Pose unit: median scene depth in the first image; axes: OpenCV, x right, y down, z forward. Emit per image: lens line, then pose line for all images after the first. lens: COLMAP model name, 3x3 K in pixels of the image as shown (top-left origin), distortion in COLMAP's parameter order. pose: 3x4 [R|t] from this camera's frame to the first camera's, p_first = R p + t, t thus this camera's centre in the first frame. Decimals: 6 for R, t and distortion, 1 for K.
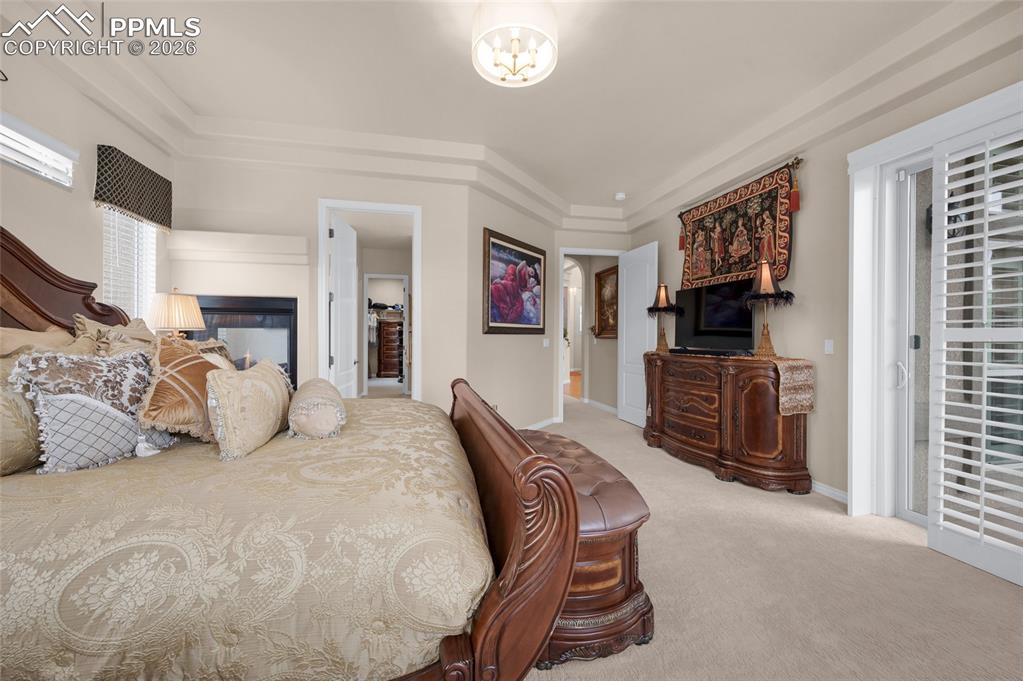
lens RADIAL K [[414.1, 0, 513.3], [0, 414.1, 338.2], [0, 0, 1]] dist [-0.002593, 0.000229]
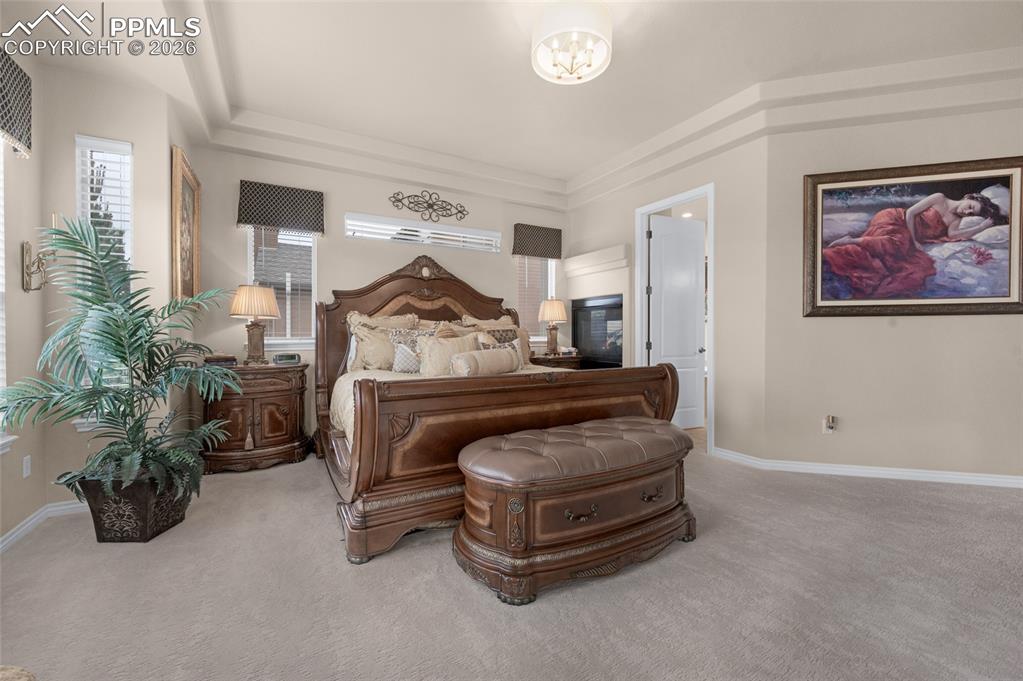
lens RADIAL K [[414.1, 0, 515.9], [0, 414.1, 337.6], [0, 0, 1]] dist [-0.002593, 0.000229]
pose [[0.293711, 0.002541, -0.955891, 0.488765], [-0.001203, 0.999997, 0.002289, 0.025863], [0.955893, 0.000478, 0.293713, 0.273205]]
